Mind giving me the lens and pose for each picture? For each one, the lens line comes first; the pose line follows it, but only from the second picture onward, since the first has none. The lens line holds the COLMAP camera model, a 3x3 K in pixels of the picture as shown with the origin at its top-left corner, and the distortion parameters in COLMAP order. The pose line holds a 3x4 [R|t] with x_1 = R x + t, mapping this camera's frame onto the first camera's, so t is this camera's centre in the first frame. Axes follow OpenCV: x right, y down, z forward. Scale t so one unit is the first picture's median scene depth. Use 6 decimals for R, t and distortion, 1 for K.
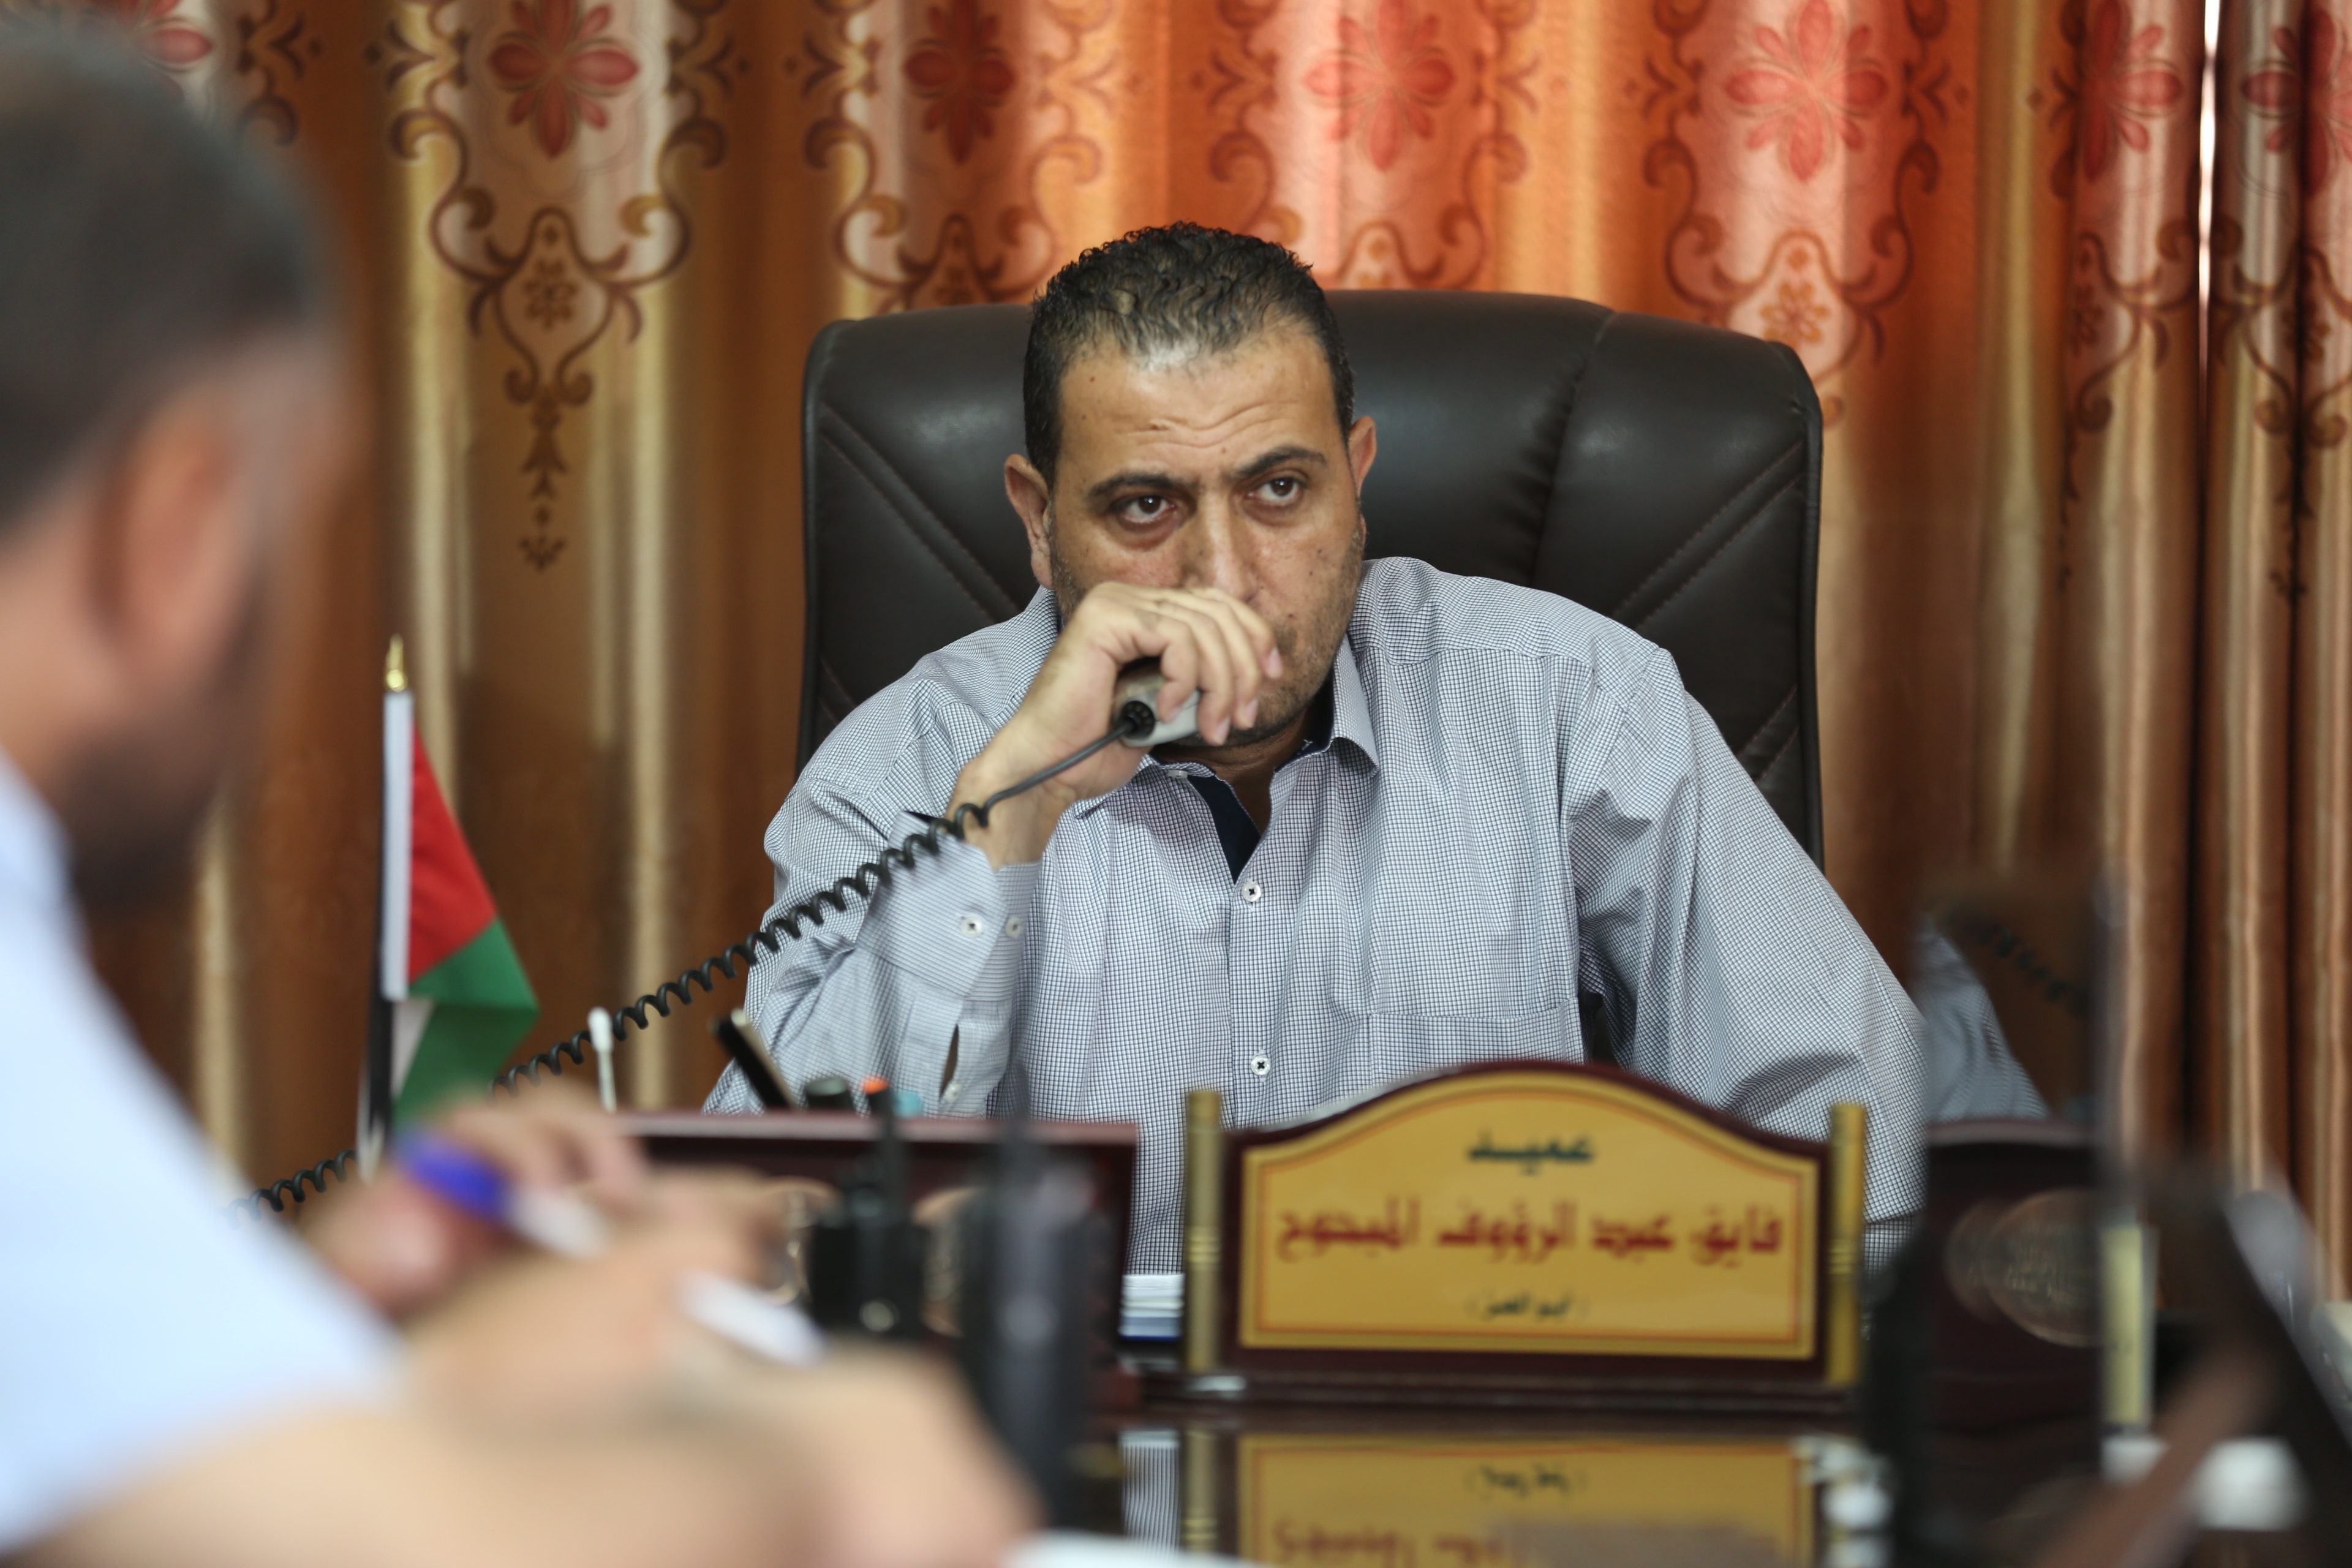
lens RADIAL K [[12441.0, 0, 1176.0], [0, 12441.0, 784.0], [0, 0, 1]] dist [1.524862, 13.393012]
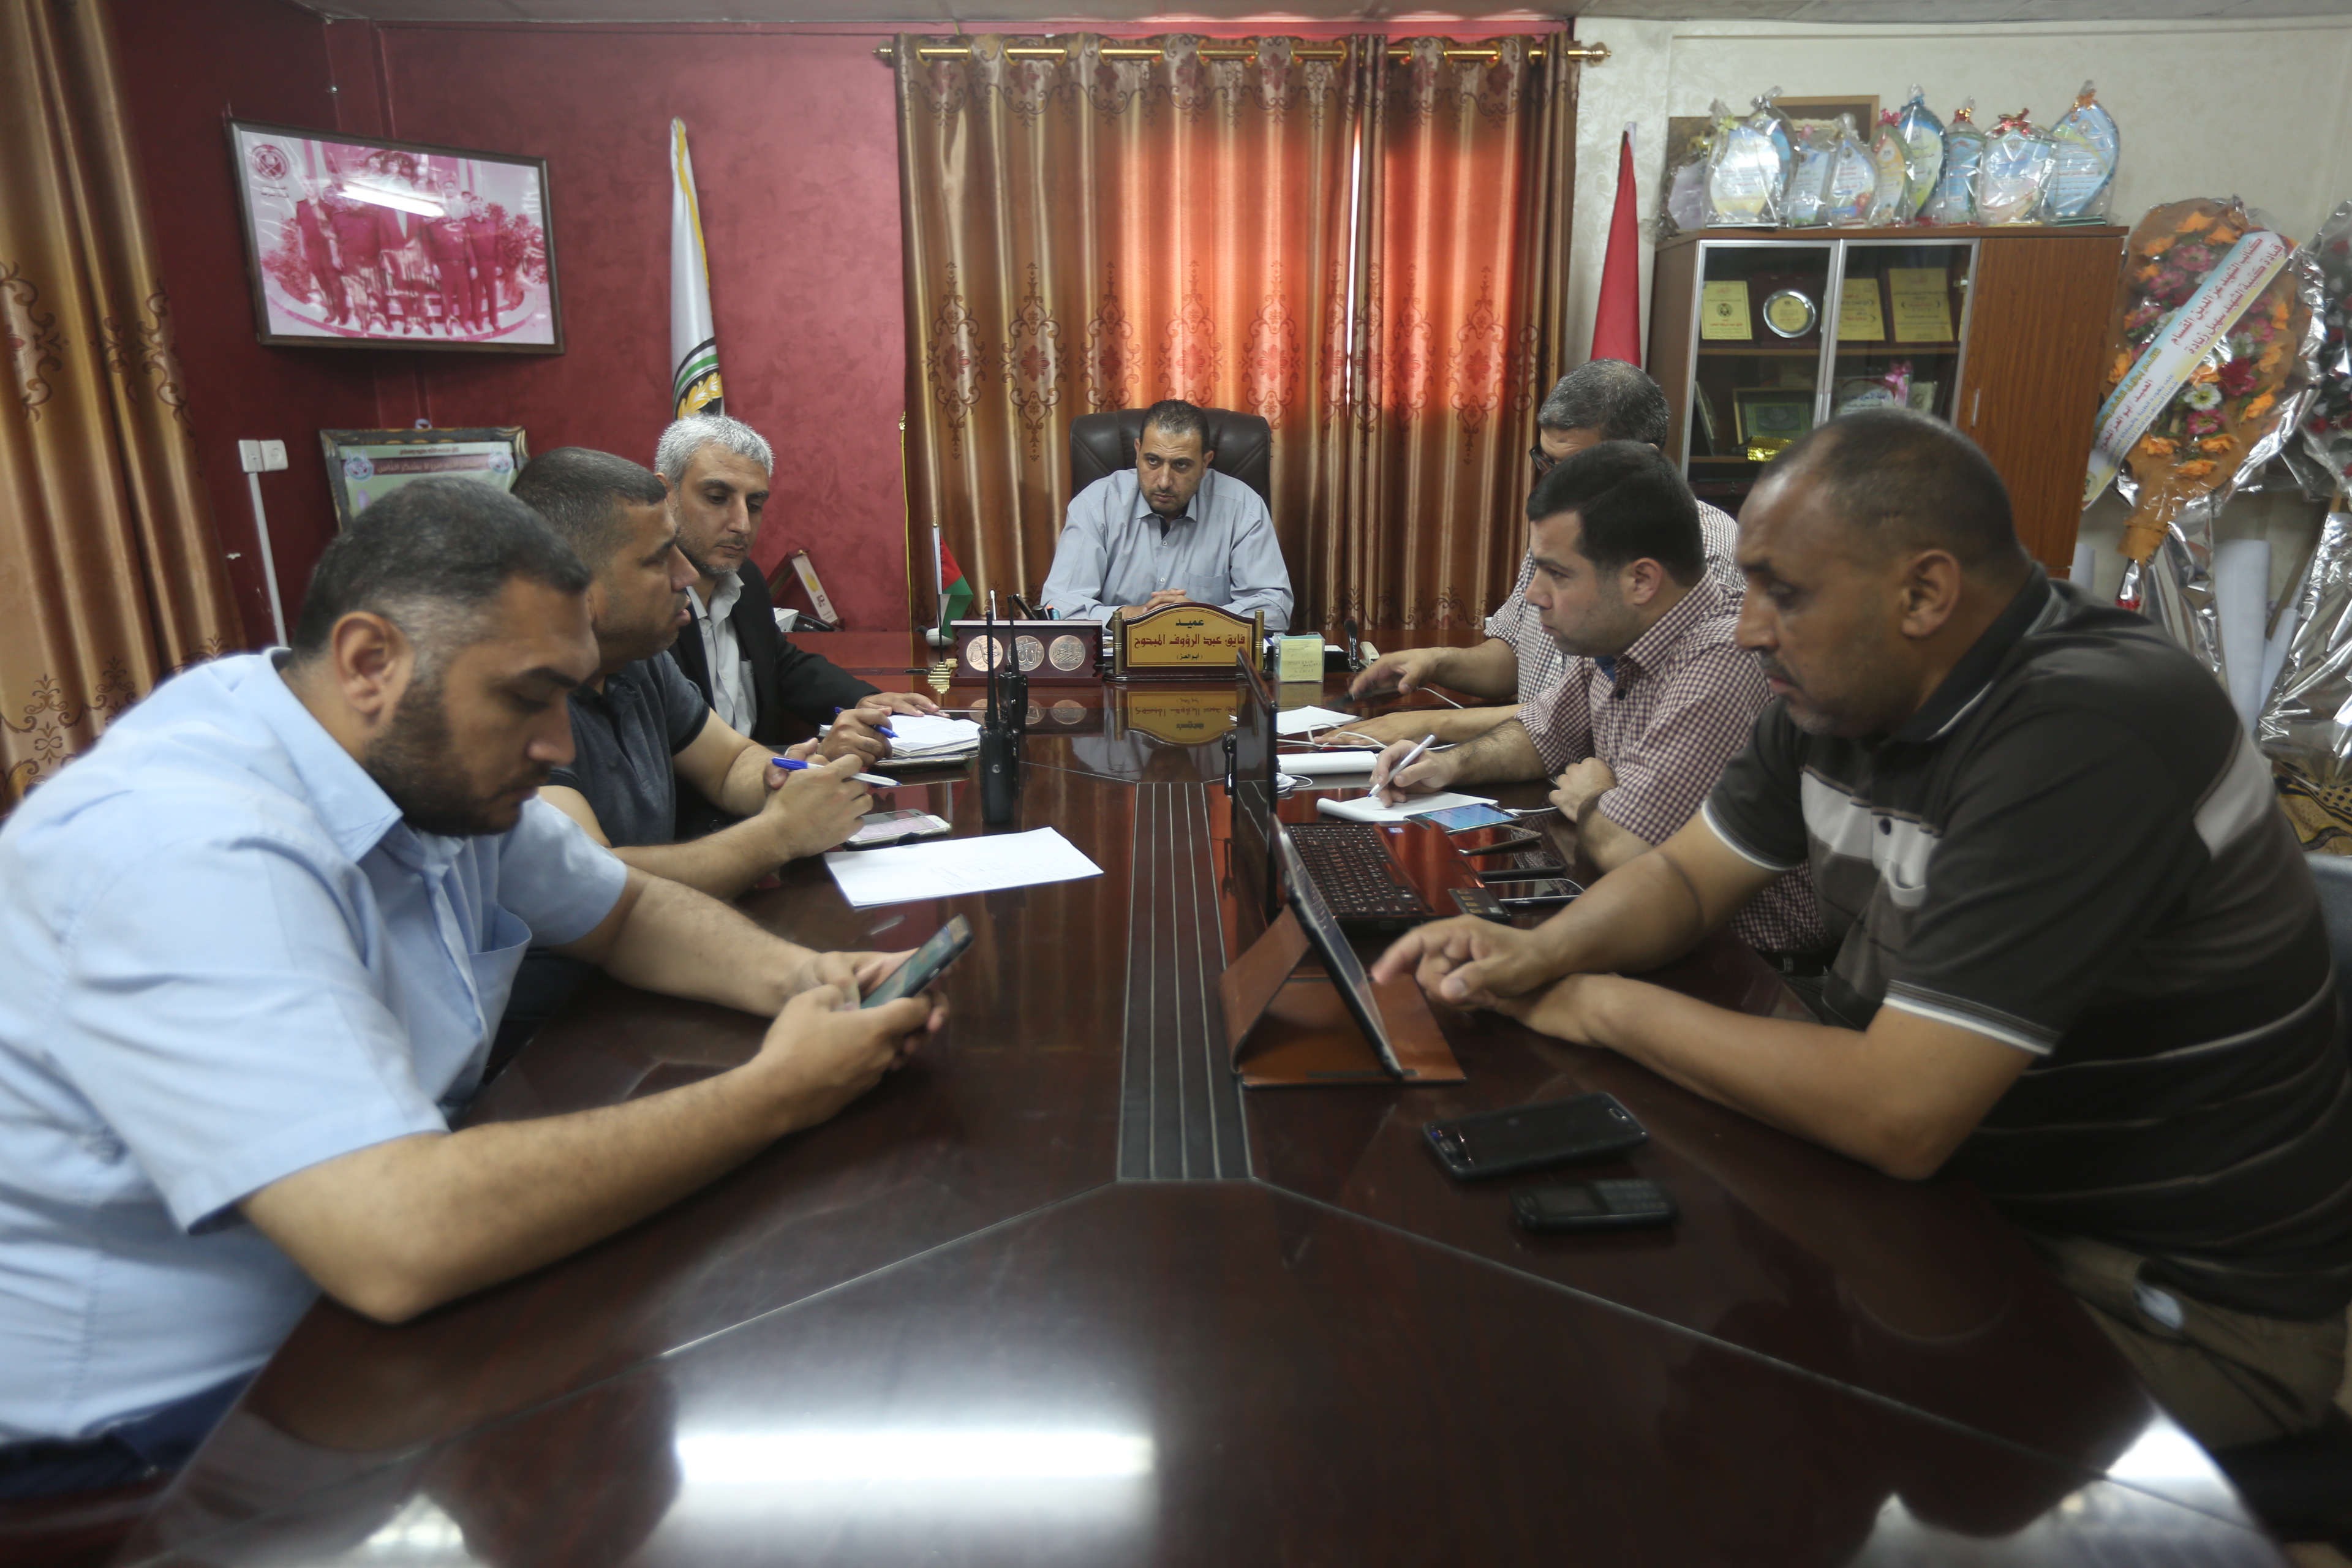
lens RADIAL K [[1444.3, 0, 1176.0], [0, 1444.3, 784.0], [0, 0, 1]] dist [-0.040098, -0.000349]
pose [[0.998707, -0.005273, -0.050559, 0.039713], [0.017812, 0.967849, 0.250902, -0.036996], [0.047610, -0.251478, 0.966691, 0.377369]]
